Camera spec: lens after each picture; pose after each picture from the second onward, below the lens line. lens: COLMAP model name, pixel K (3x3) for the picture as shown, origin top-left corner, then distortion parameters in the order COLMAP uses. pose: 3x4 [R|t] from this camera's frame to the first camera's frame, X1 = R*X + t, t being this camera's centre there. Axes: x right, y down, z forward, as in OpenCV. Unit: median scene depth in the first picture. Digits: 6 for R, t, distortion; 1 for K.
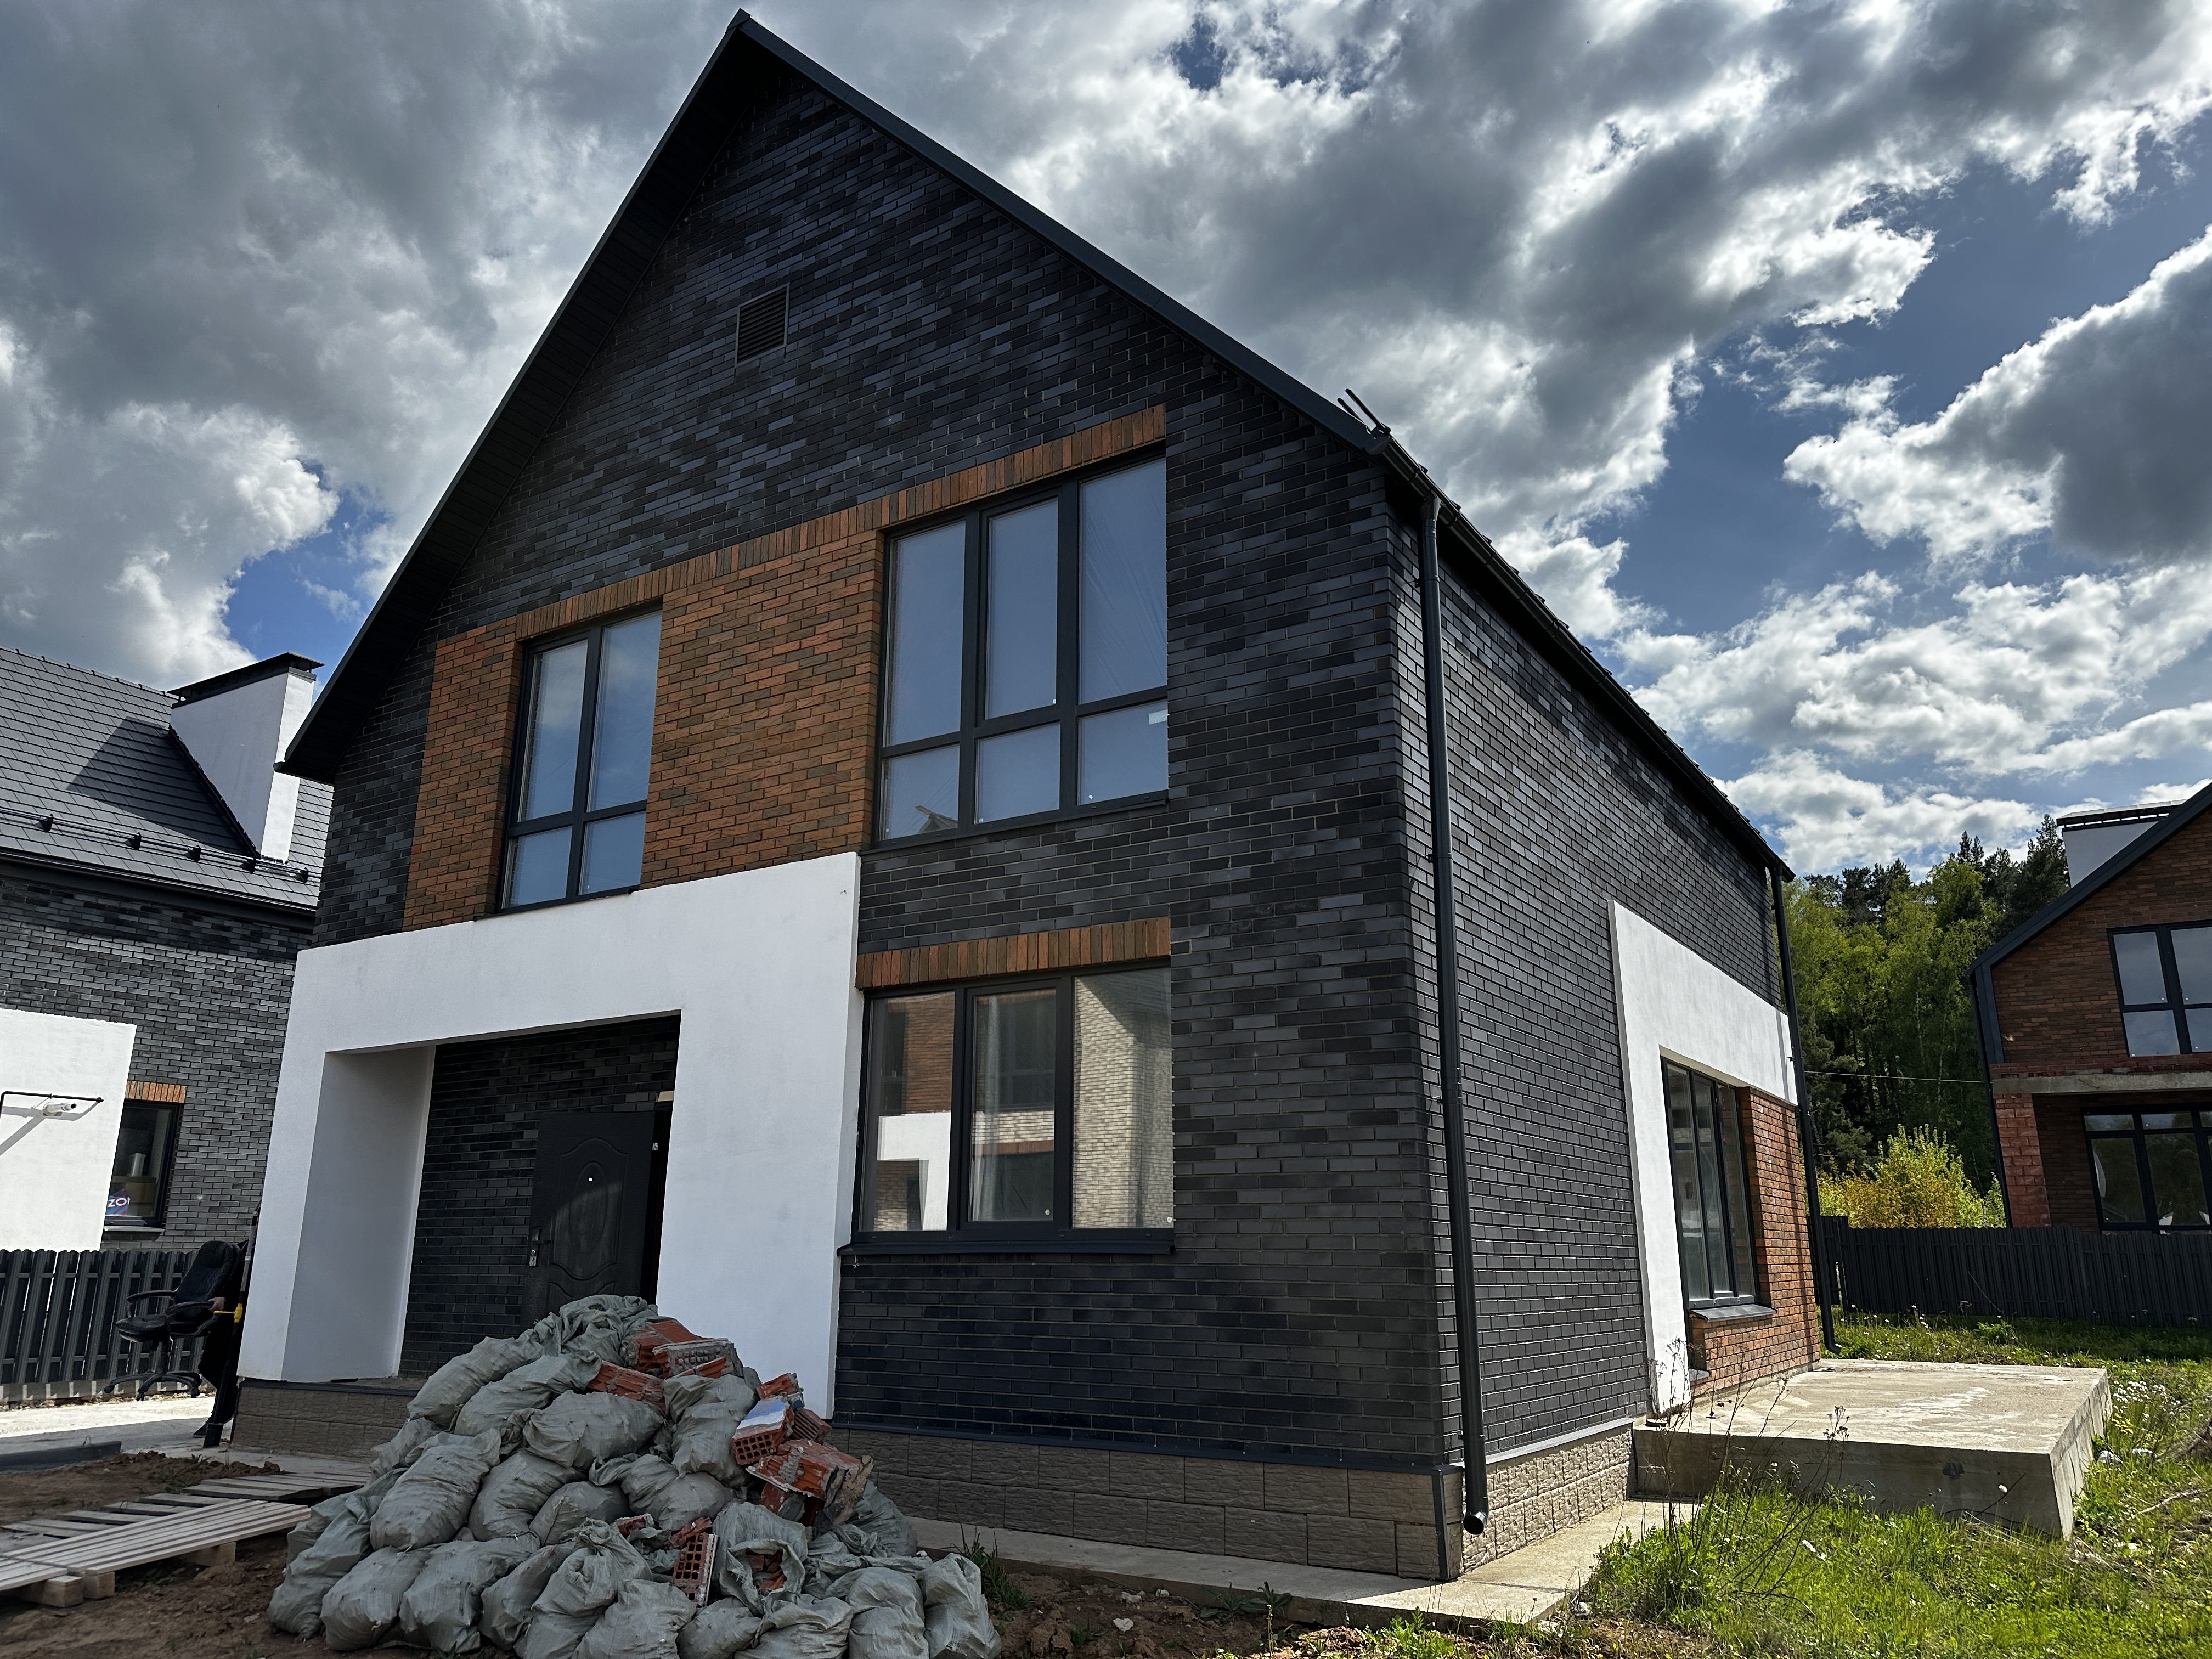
lens RADIAL K [[1553.6, 0, 1114.1], [0, 1553.6, 823.5], [0, 0, 1]] dist [0.063662, -0.003192]
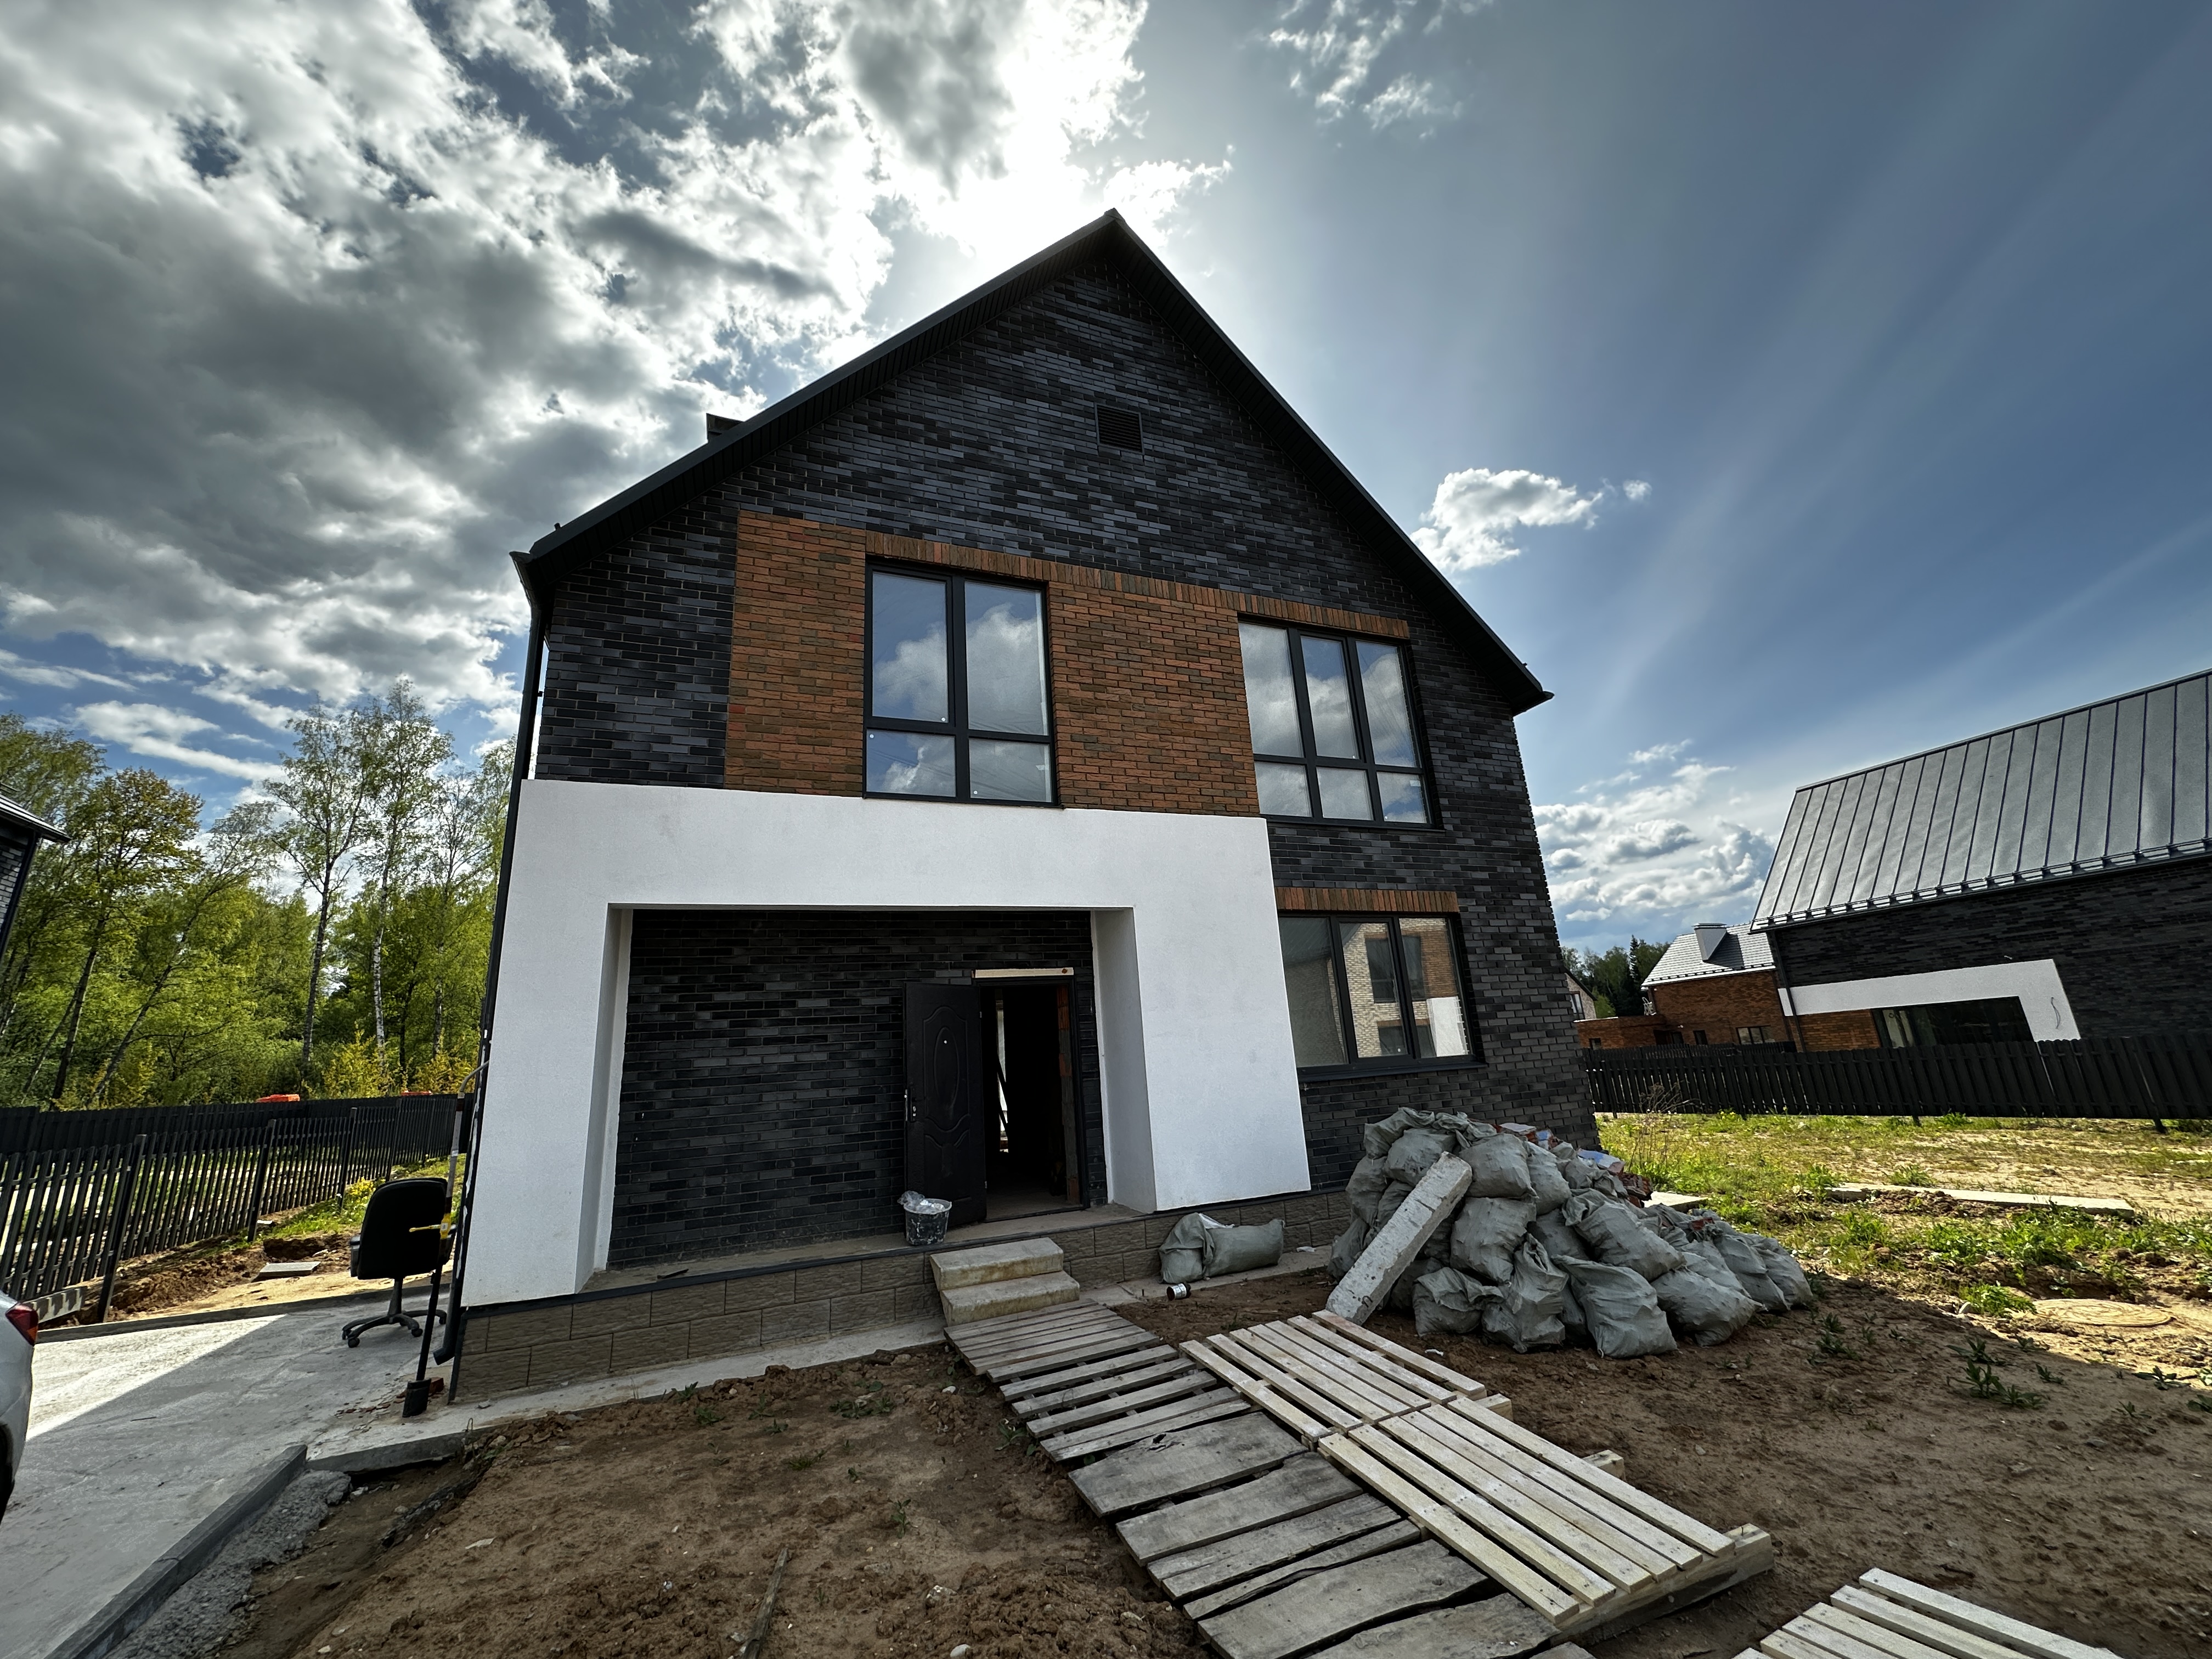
lens RADIAL K [[913.5, 0, 1114.7], [0, 913.5, 824.9], [0, 0, 1]] dist [-0.007883, 0.000260]
pose [[0.560213, 0.188587, 0.806596, -0.884082], [-0.149915, 0.980742, -0.125181, 0.144314], [-0.814670, -0.050793, 0.577696, 0.554305]]
